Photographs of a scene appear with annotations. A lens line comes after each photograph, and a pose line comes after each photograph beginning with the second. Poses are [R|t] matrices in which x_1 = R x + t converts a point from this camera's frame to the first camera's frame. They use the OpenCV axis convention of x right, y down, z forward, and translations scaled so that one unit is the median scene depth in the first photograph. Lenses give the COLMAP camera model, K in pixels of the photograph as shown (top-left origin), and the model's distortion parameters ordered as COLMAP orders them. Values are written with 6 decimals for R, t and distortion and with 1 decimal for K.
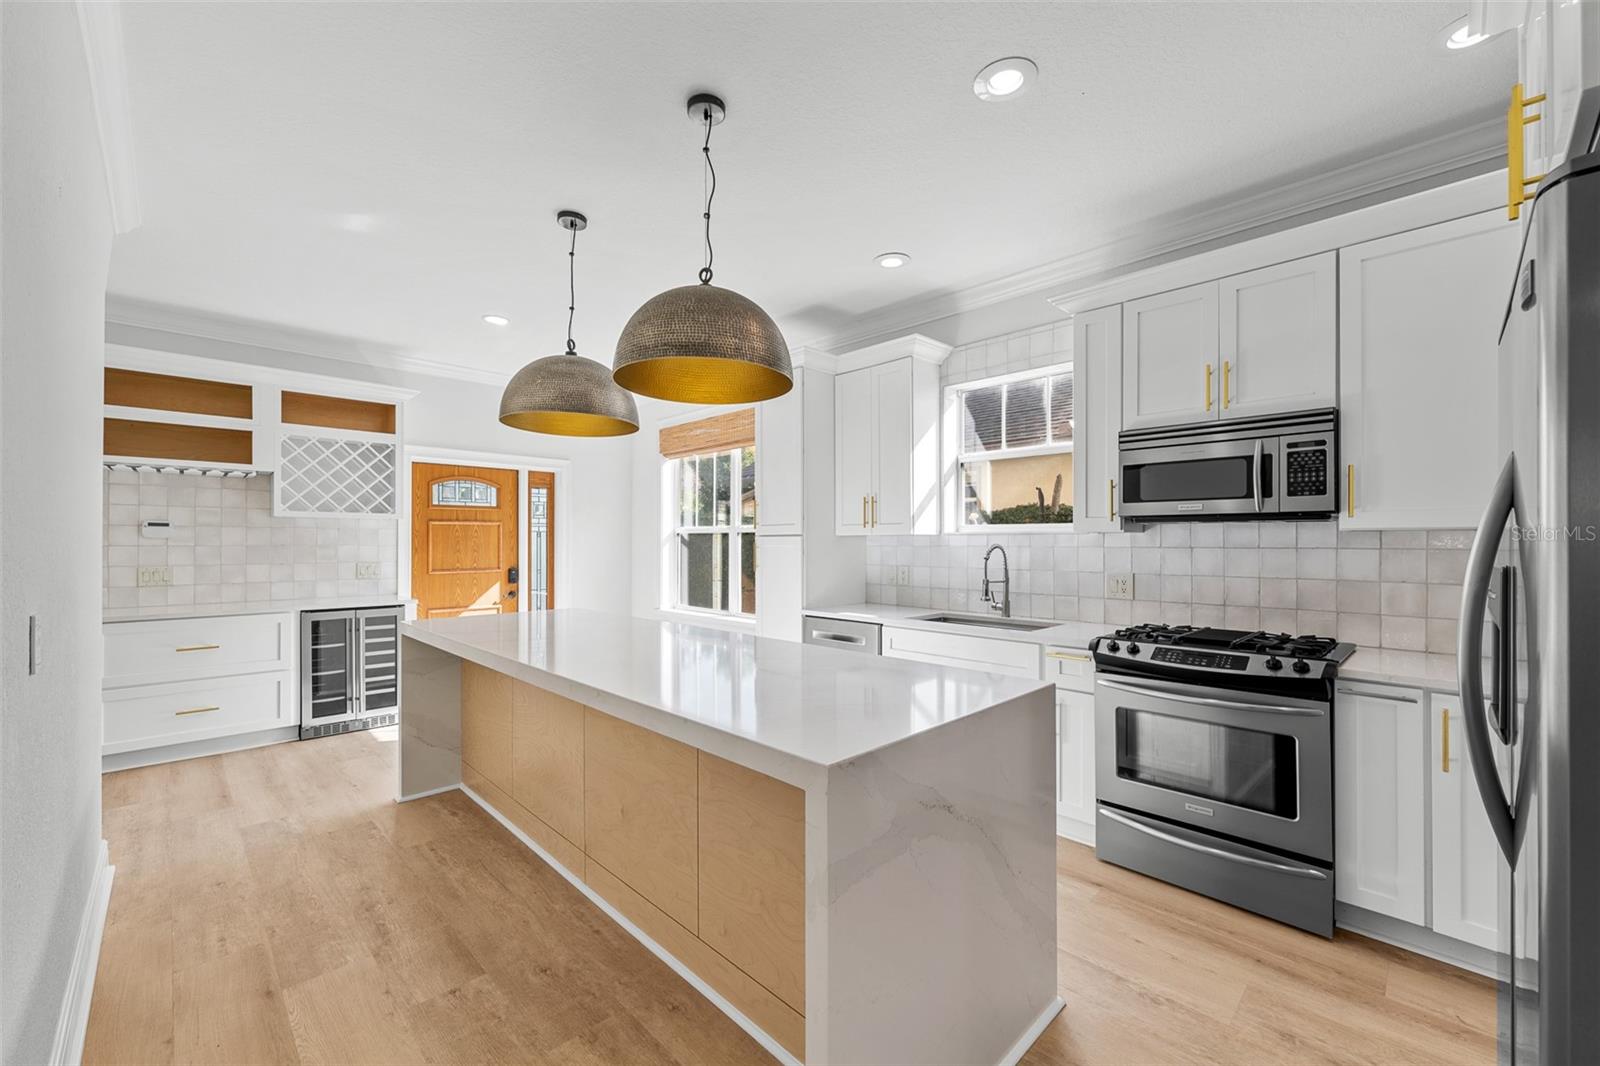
lens RADIAL K [[641.0, 0, 799.4], [0, 641.0, 539.8], [0, 0, 1]] dist [-0.000211, 0.000074]
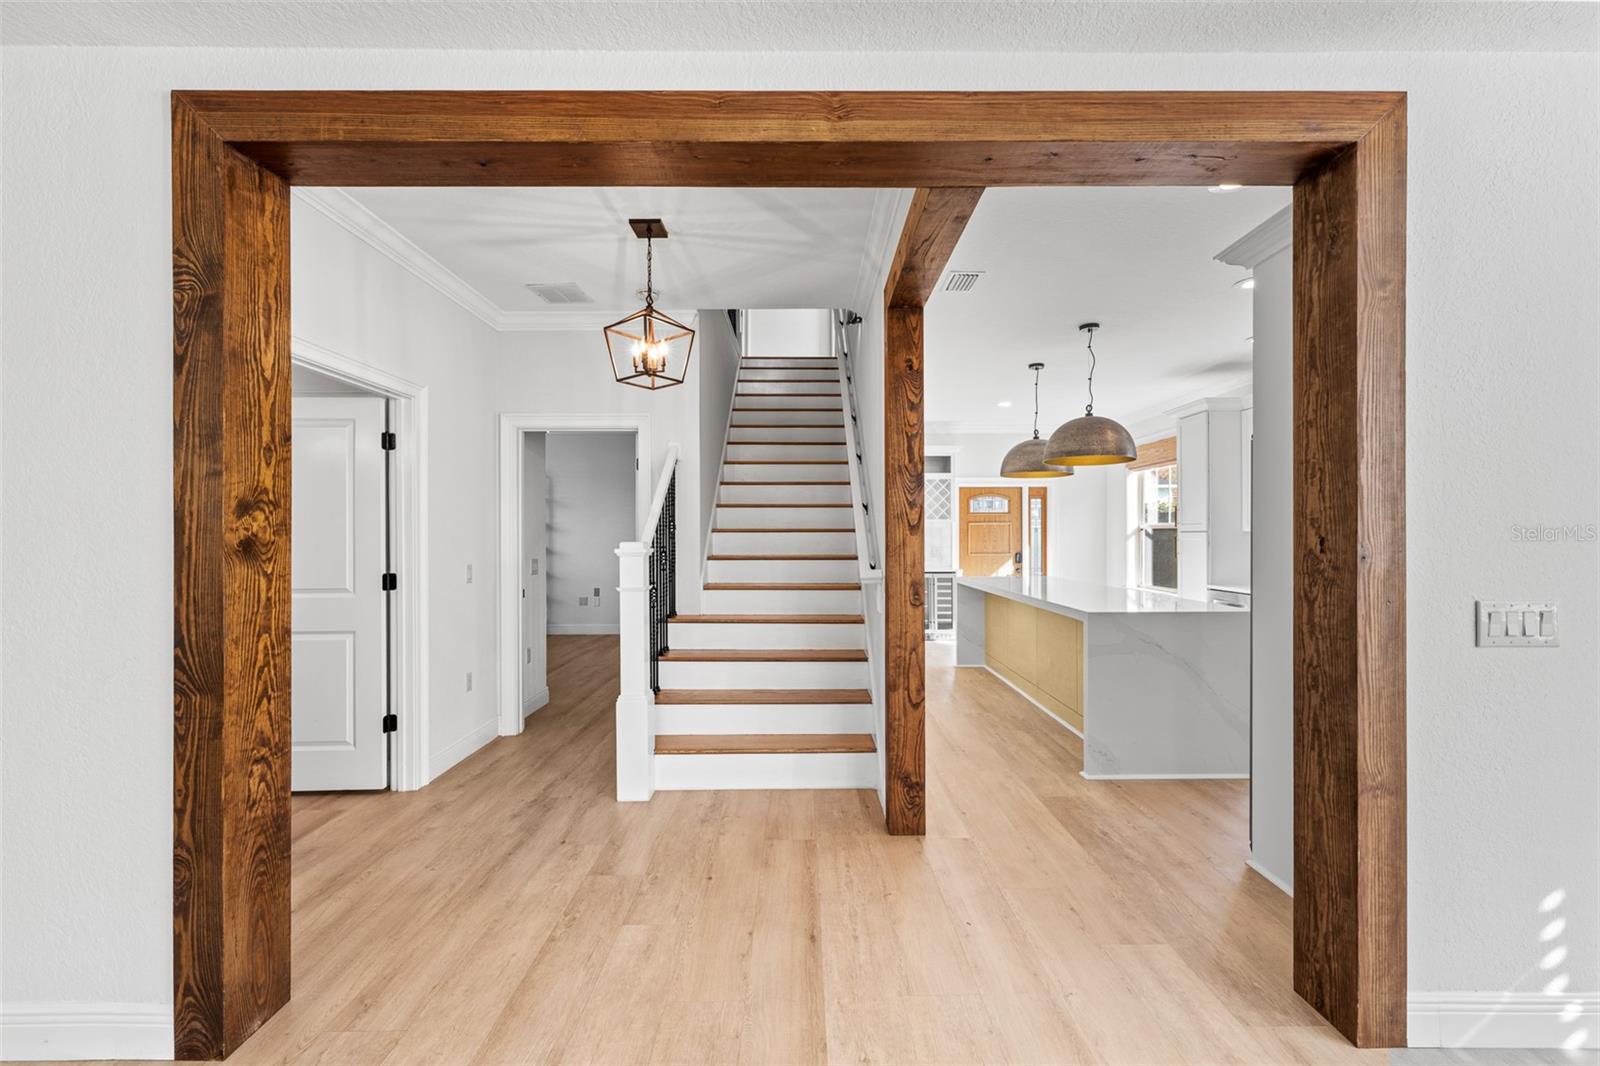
lens RADIAL K [[636.0, 0, 800.0], [0, 636.0, 533.0], [0, 0, 1]] dist [-0.000356, 0.000091]
pose [[0.710192, -0.003330, -0.704000, 0.333507], [0.004797, 0.999988, 0.000110, -0.007365], [0.703992, -0.003455, 0.710200, -0.586045]]
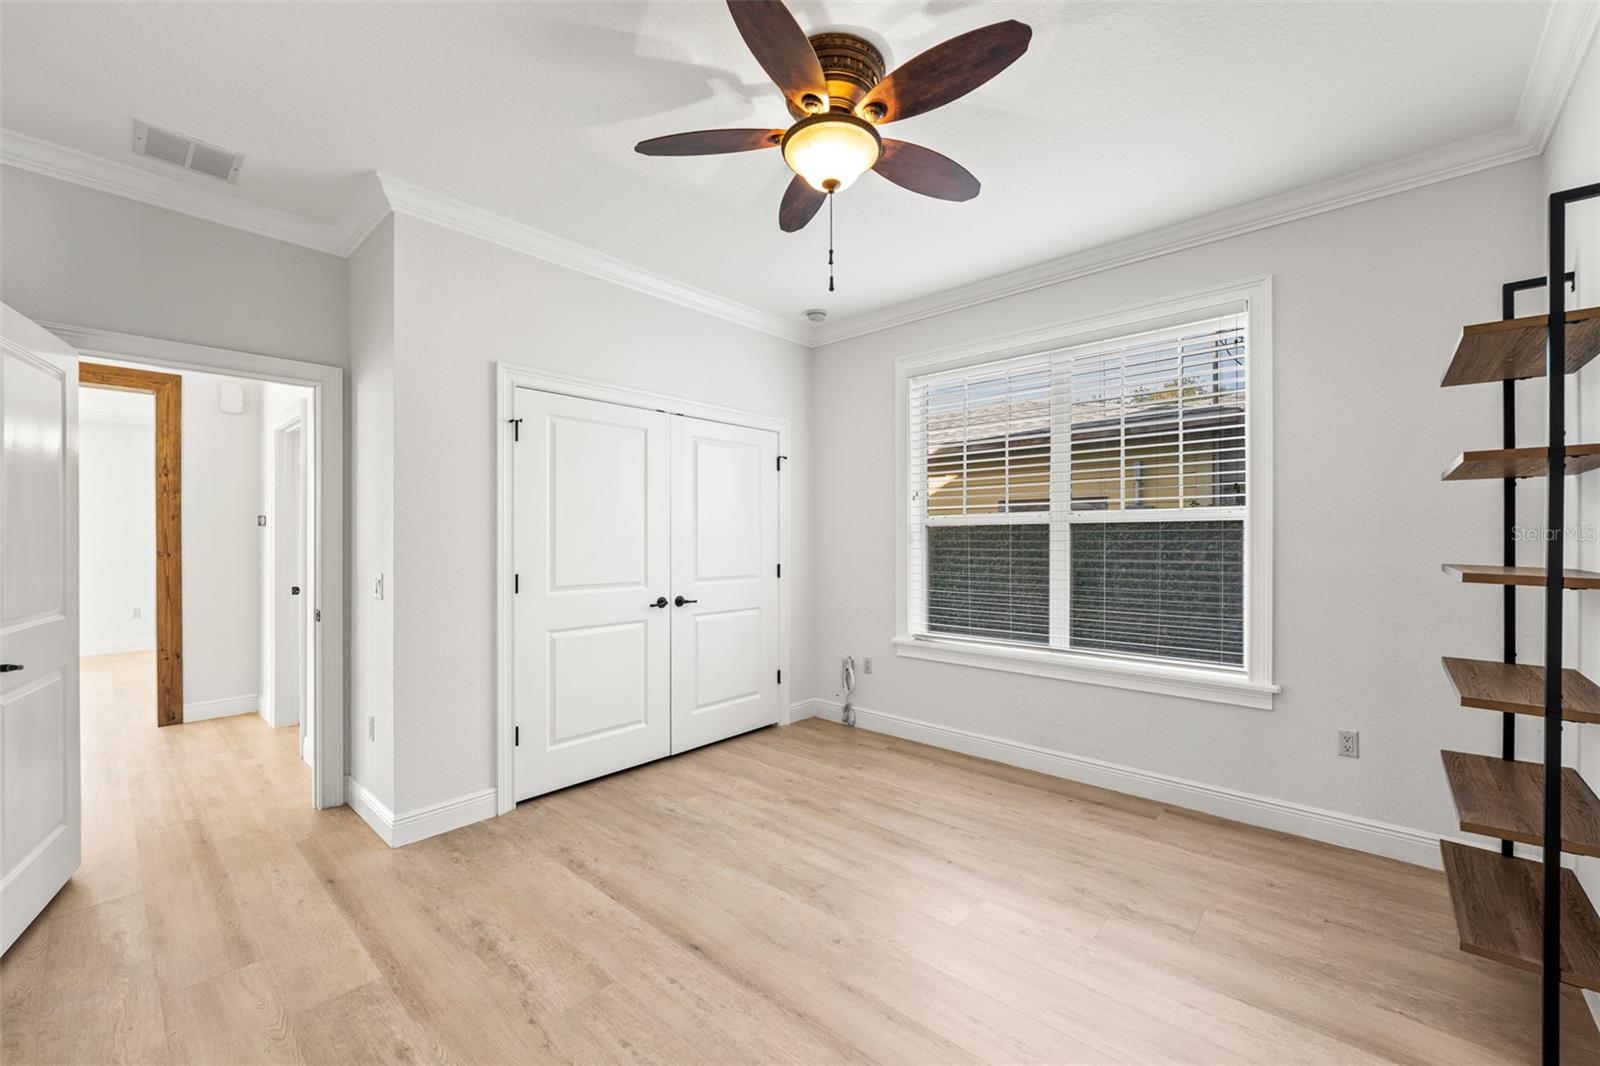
lens RADIAL K [[636.0, 0, 800.0], [0, 636.0, 533.0], [0, 0, 1]] dist [-0.000356, 0.000091]
pose [[-0.998390, -0.001150, -0.056710, -1.247089], [-0.000734, 0.999973, -0.007341, 0.001216], [0.056717, -0.007287, -0.998364, 0.608784]]
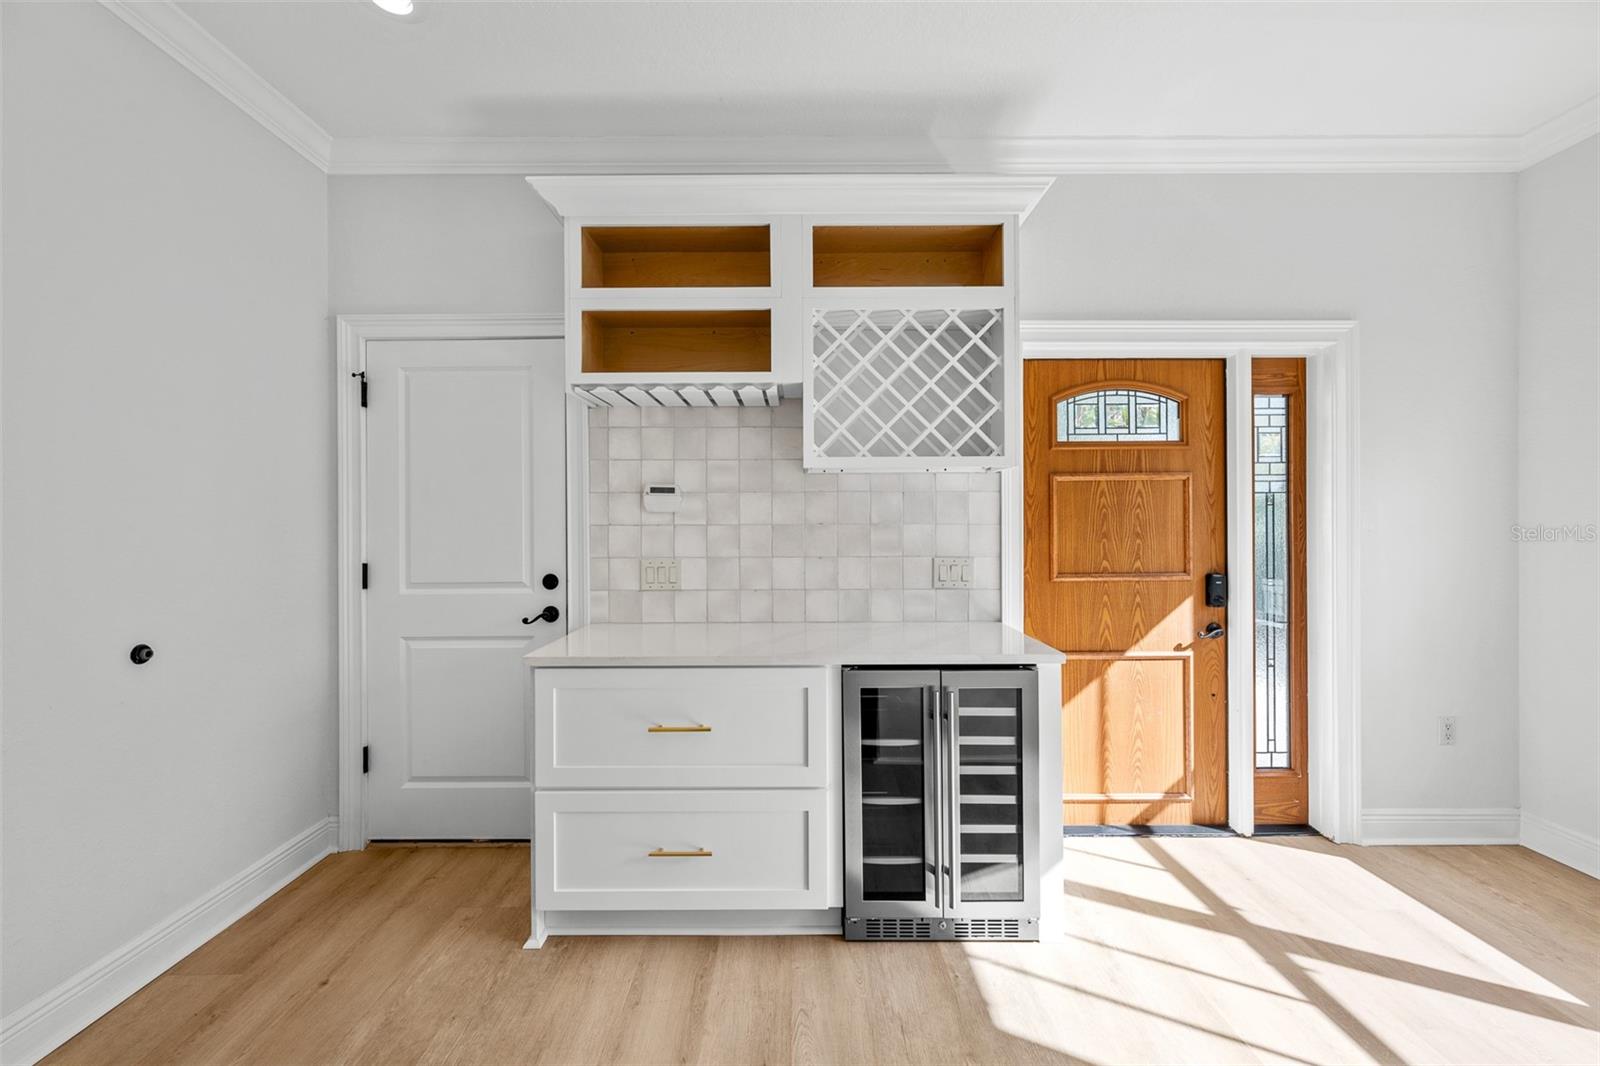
lens RADIAL K [[636.0, 0, 800.0], [0, 636.0, 533.0], [0, 0, 1]] dist [-0.000356, 0.000091]
pose [[0.723950, 0.005471, -0.689831, -0.492881], [0.007731, 0.999841, 0.016043, 0.008318], [0.689810, -0.016947, 0.723793, 0.660162]]
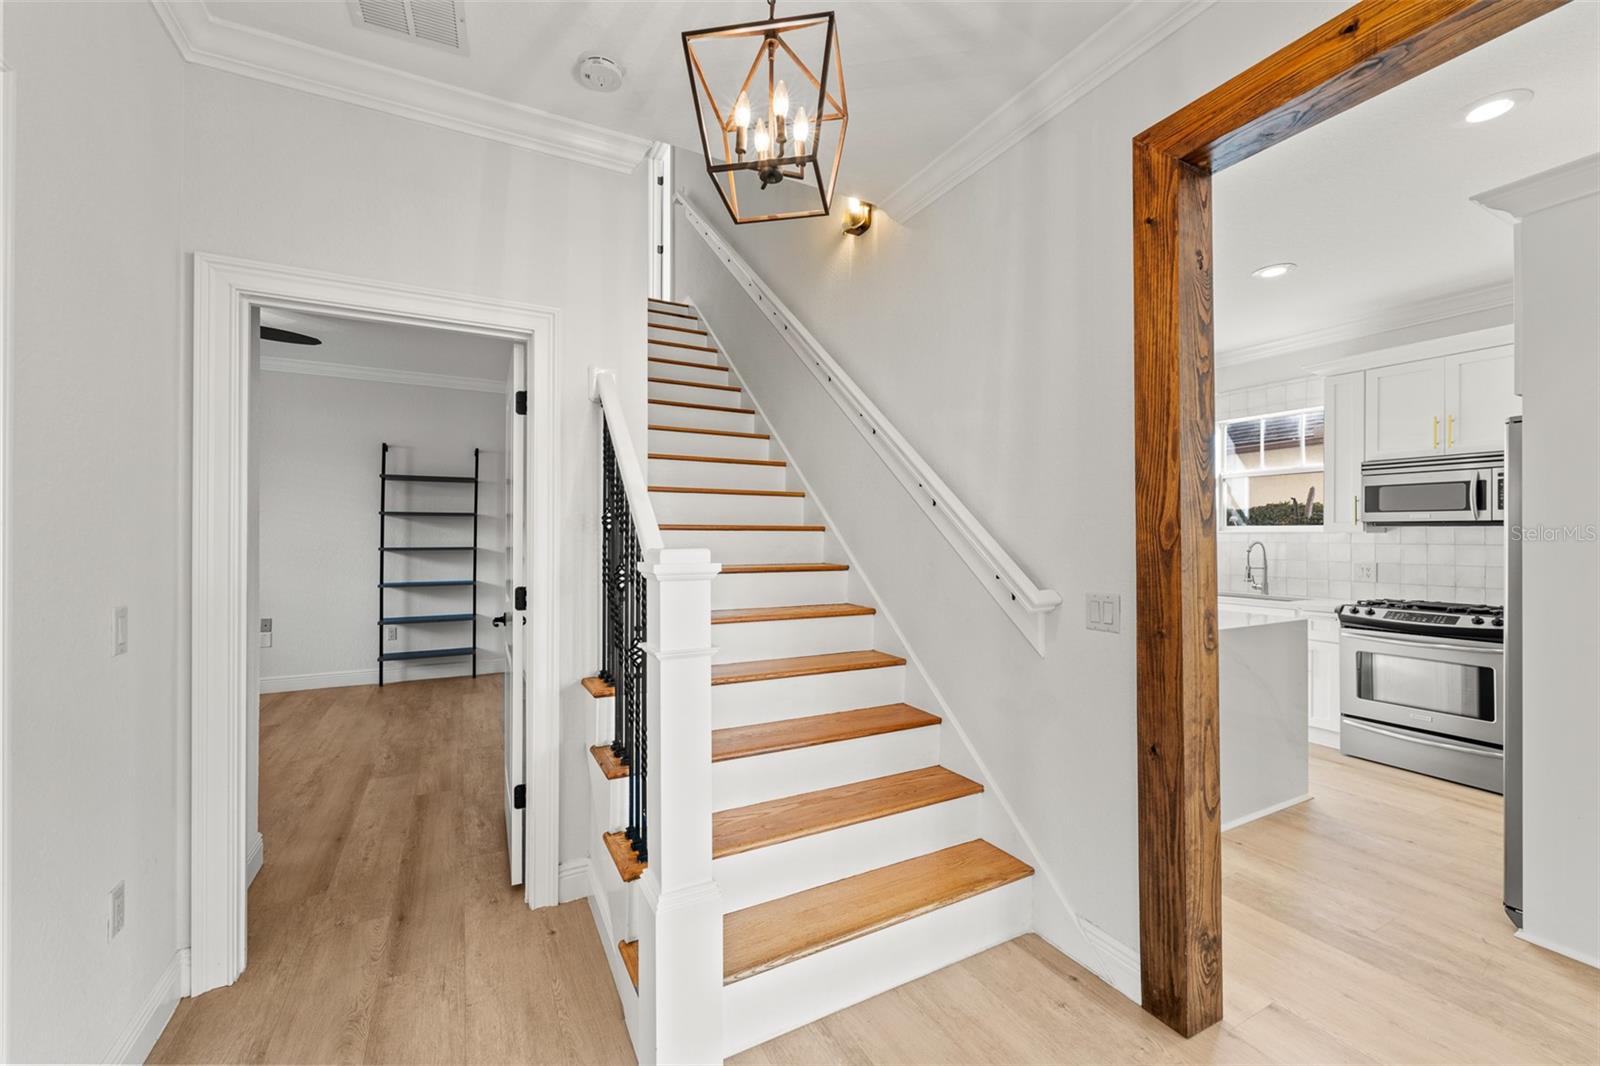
lens RADIAL K [[636.0, 0, 800.0], [0, 636.0, 533.0], [0, 0, 1]] dist [-0.000356, 0.000091]
pose [[0.956268, 0.002627, -0.292479, -0.194990], [-0.002797, 0.999996, -0.000163, -0.005695], [0.292478, 0.000974, 0.956272, -0.496856]]
